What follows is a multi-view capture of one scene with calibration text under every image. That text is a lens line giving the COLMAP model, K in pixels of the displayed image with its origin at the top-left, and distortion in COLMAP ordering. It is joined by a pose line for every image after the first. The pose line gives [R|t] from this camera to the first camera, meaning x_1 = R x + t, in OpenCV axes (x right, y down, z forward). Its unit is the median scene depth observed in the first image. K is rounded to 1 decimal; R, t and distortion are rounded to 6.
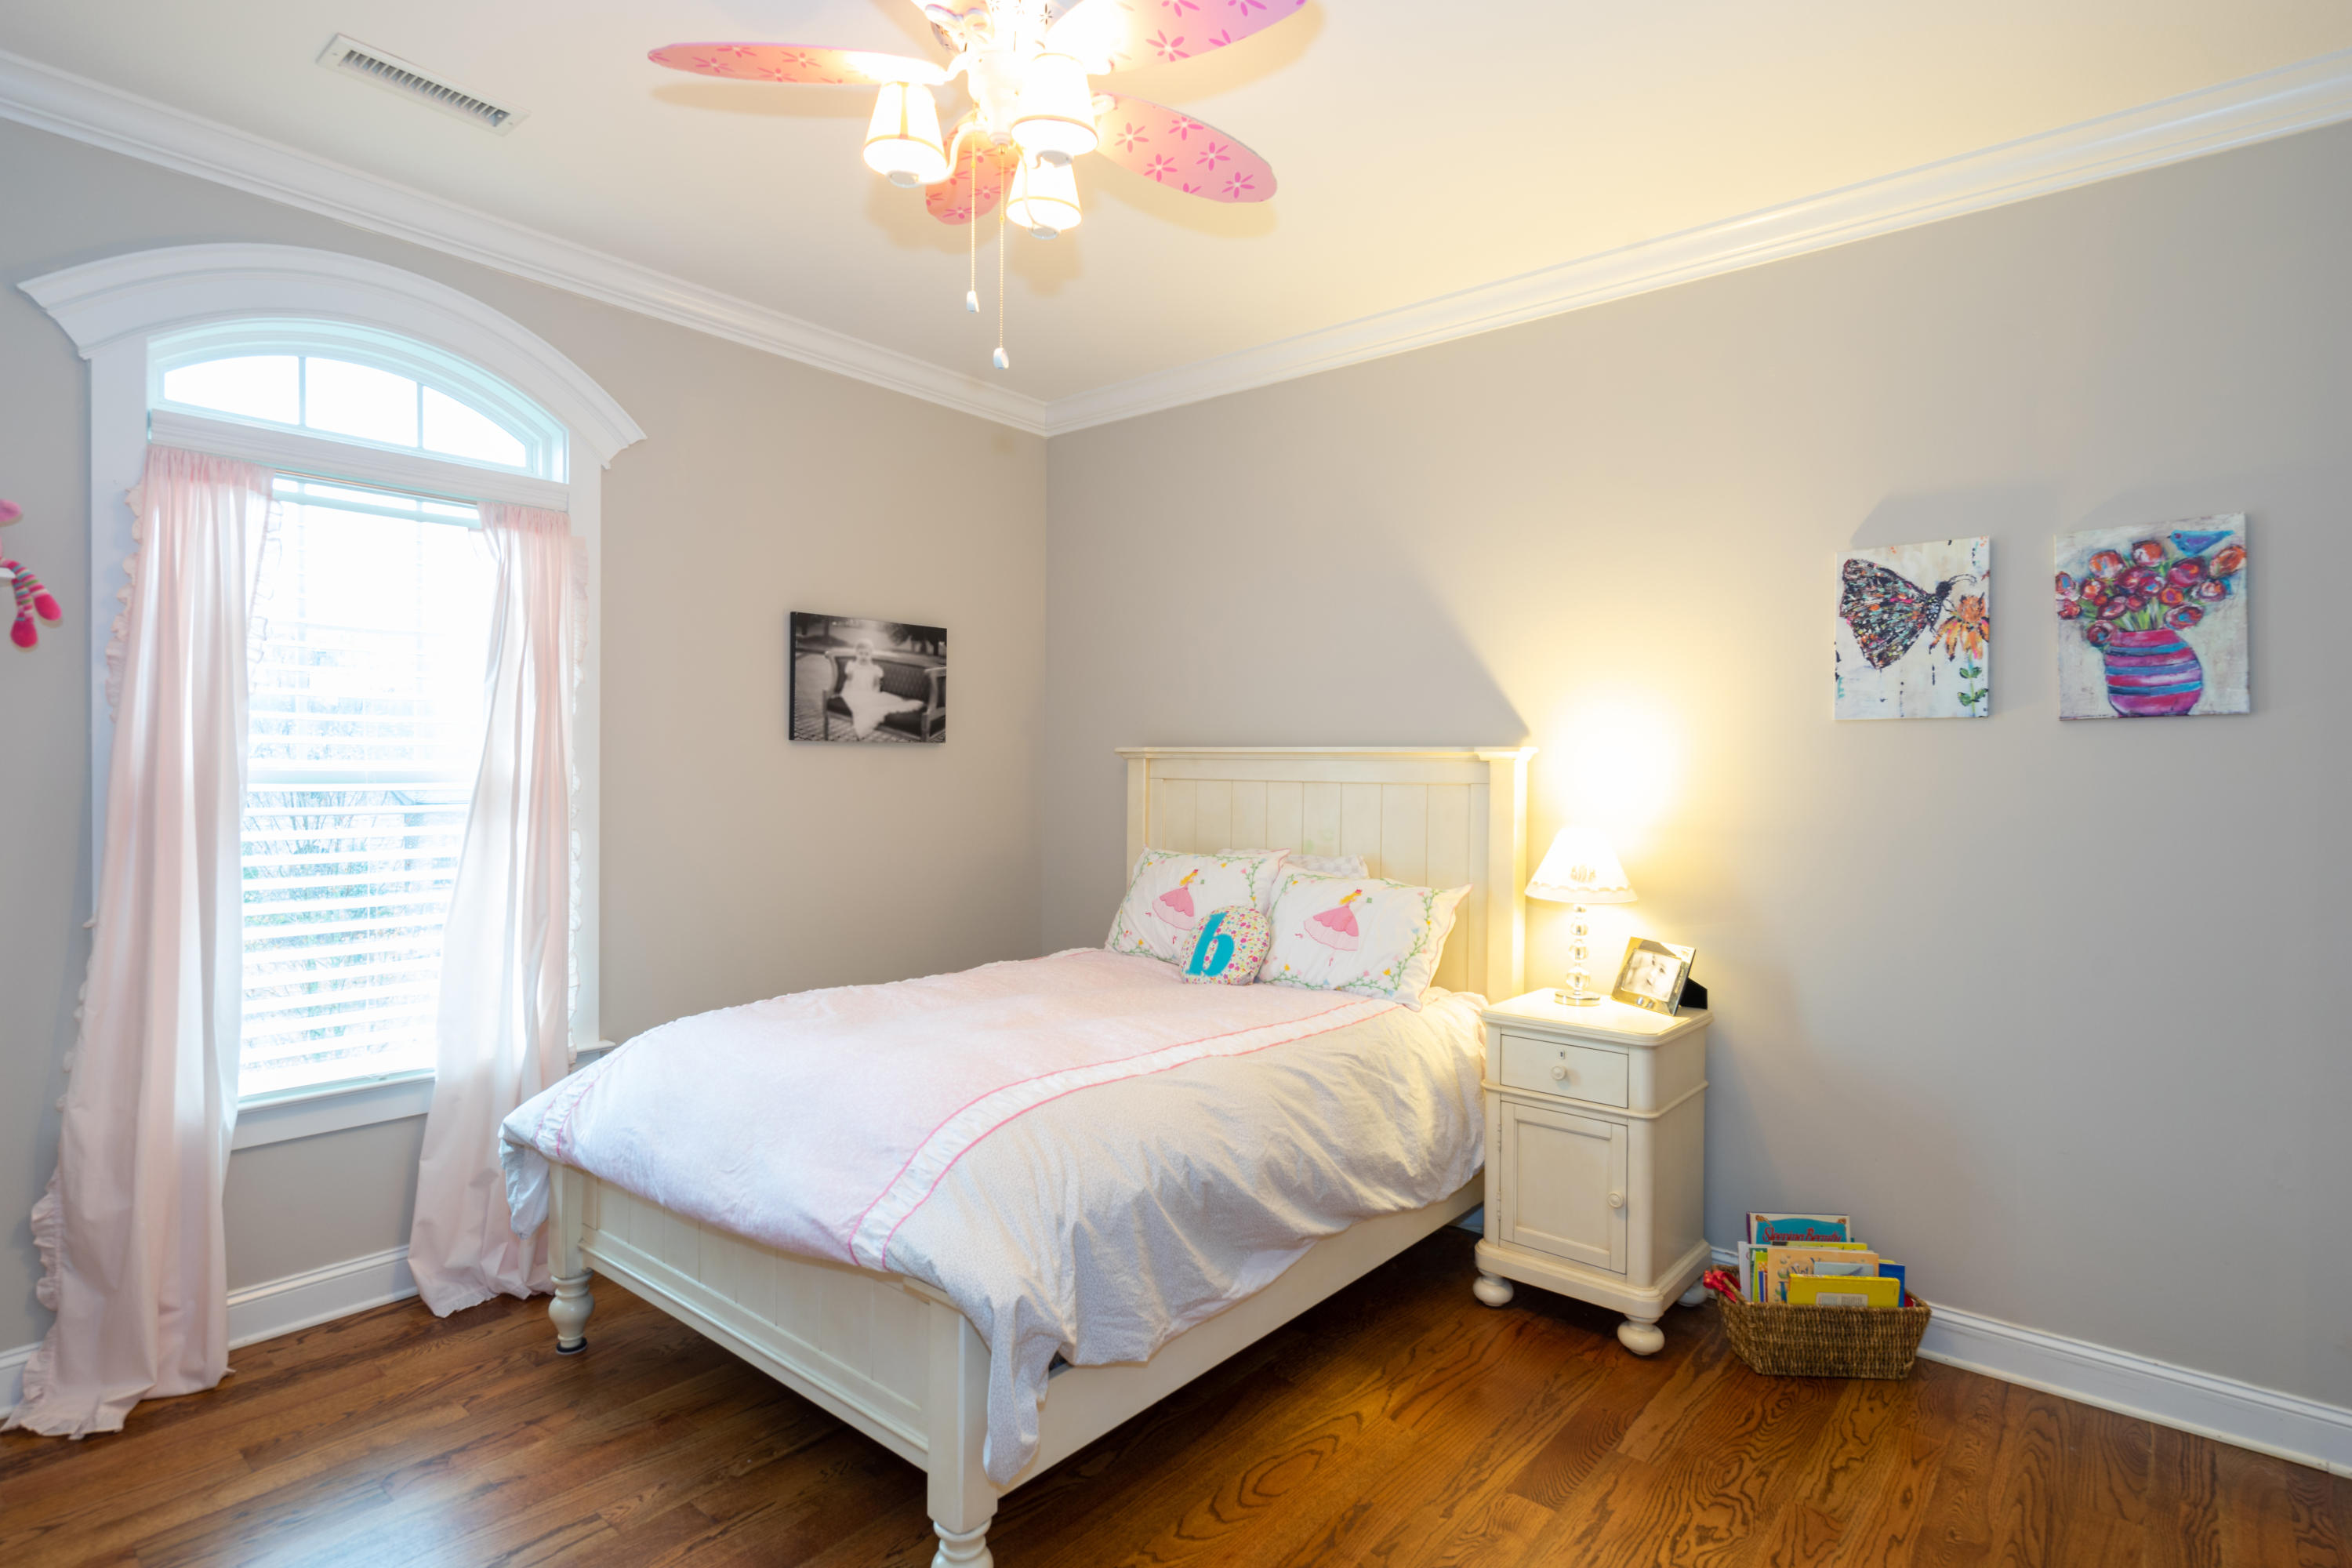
lens RADIAL K [[1208.5, 0, 1185.1], [0, 1208.5, 783.6], [0, 0, 1]] dist [0.003358, -0.000009]
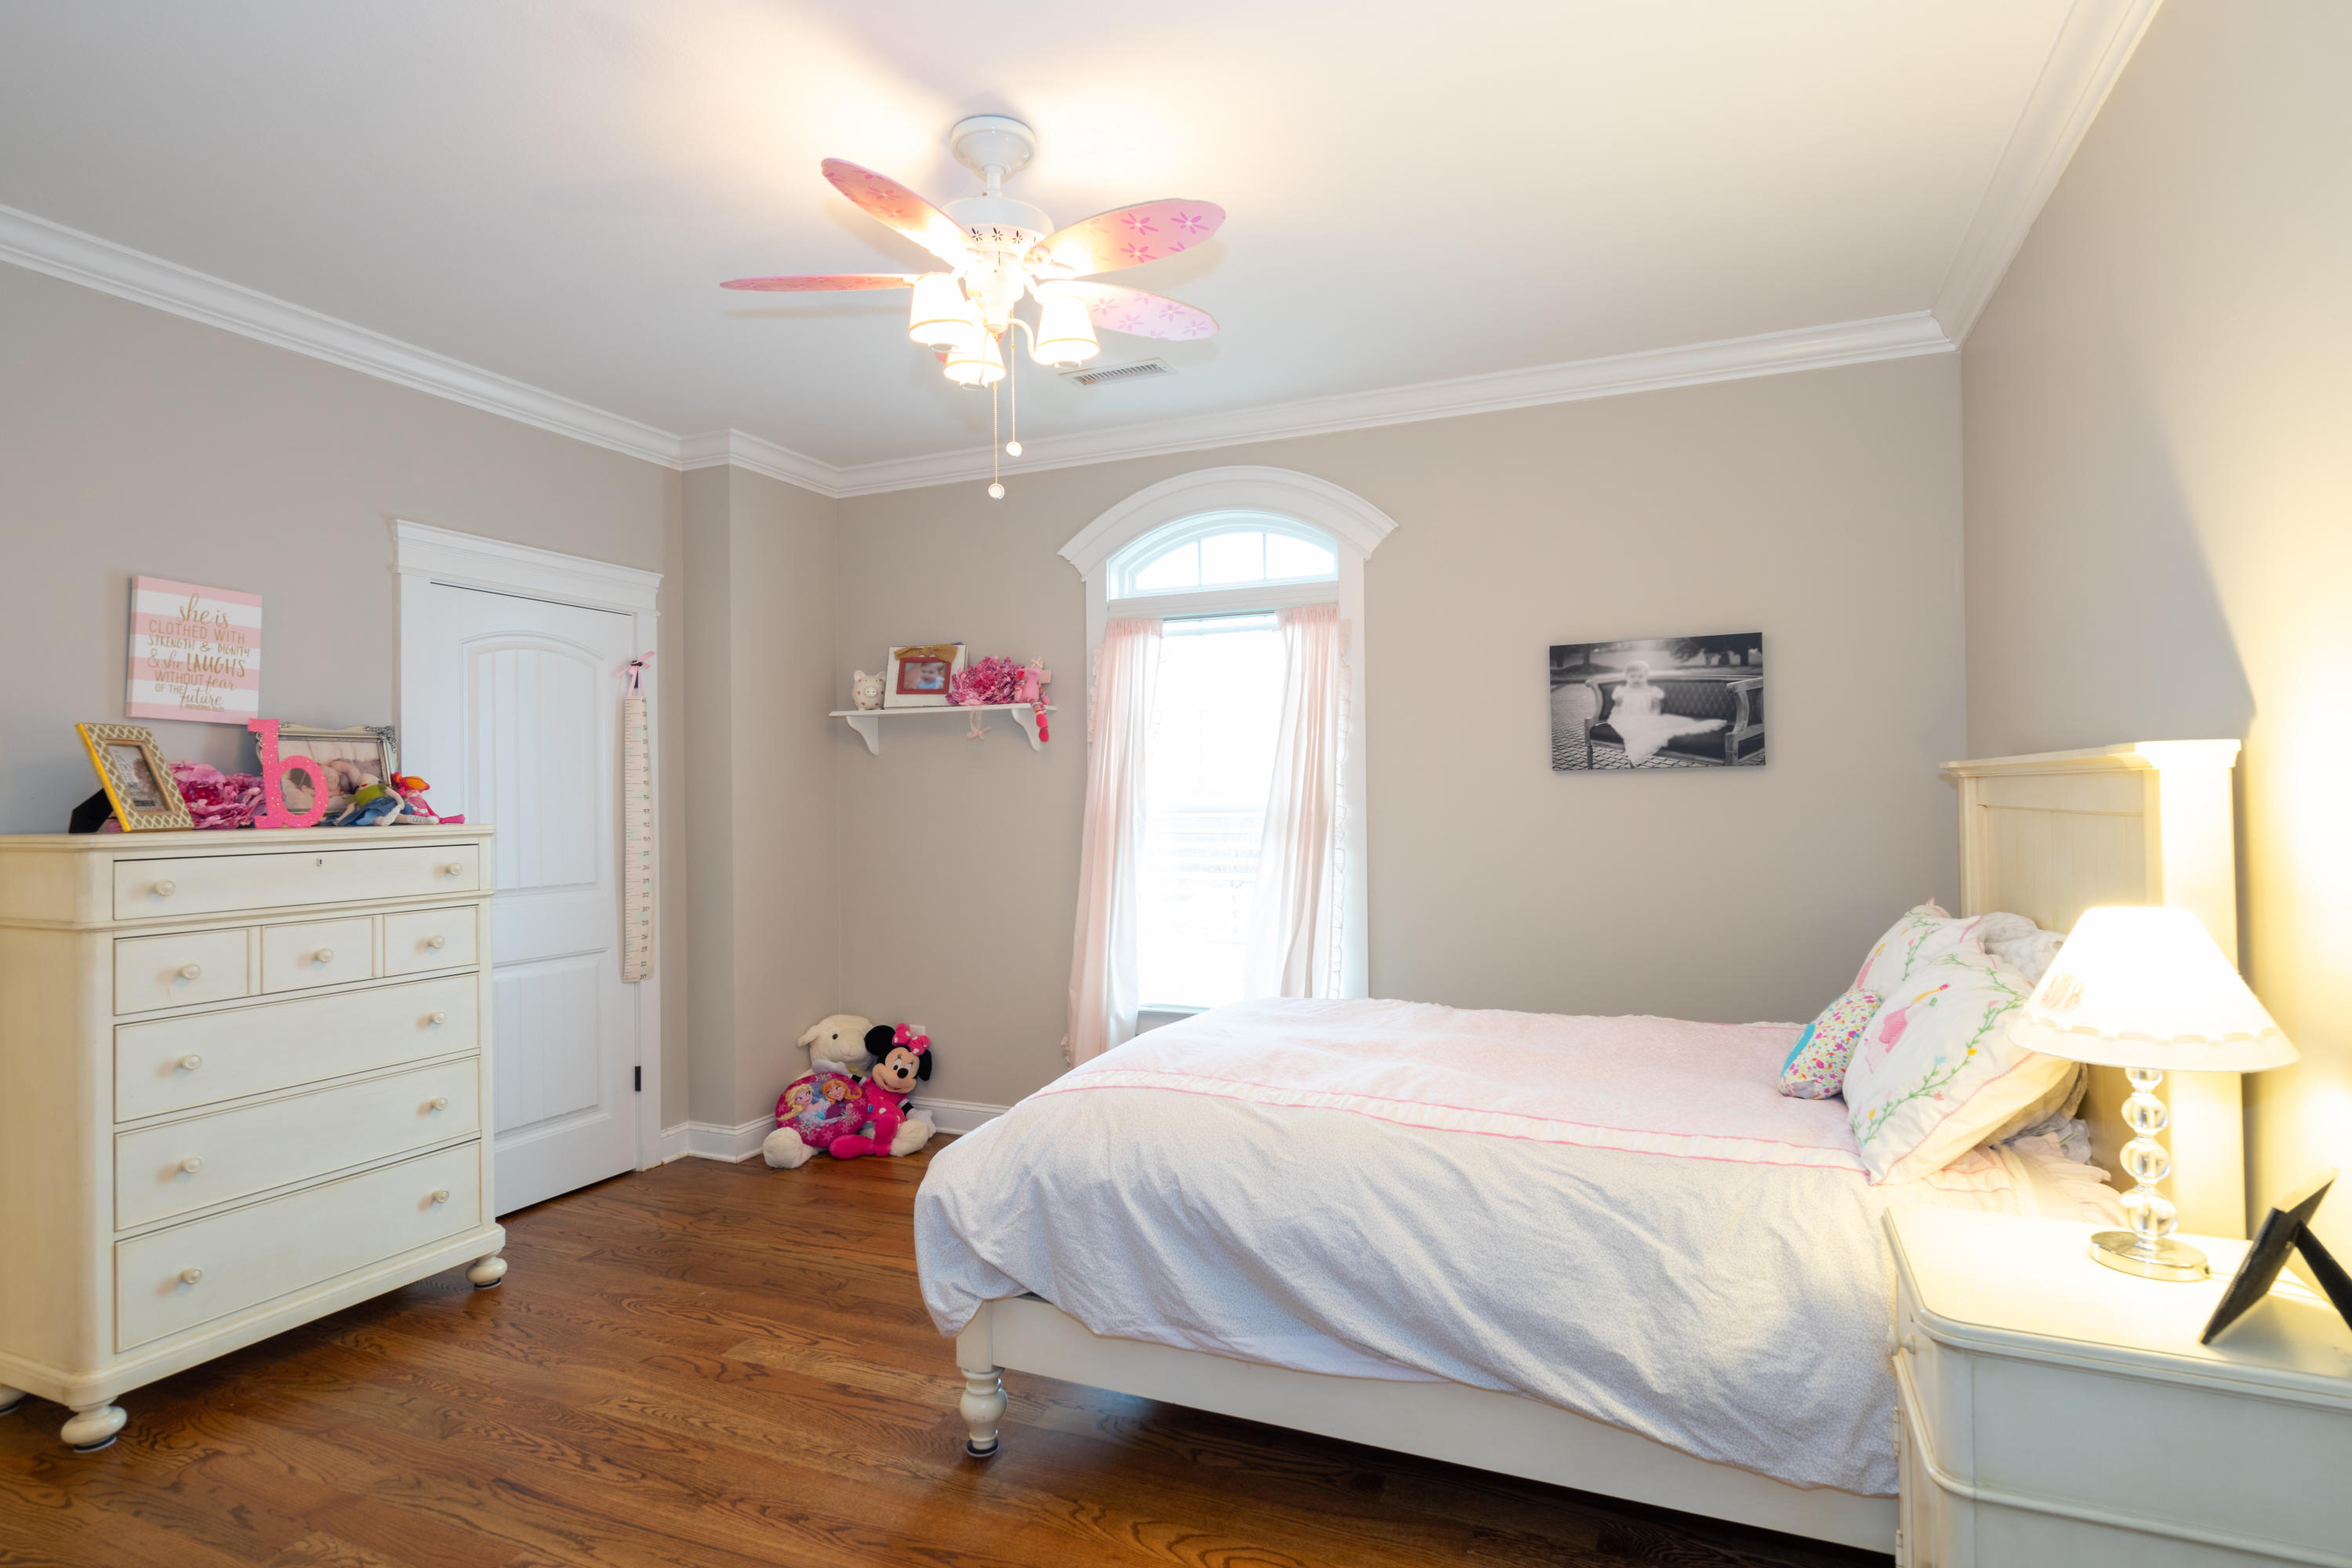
lens RADIAL K [[1208.5, 0, 1185.0], [0, 1208.5, 780.8], [0, 0, 1]] dist [0.003358, -0.000009]
pose [[0.281407, -0.023770, -0.959294, 0.562265], [-0.000554, 0.999689, -0.024934, -0.001066], [0.959588, 0.007548, 0.281306, 0.400879]]
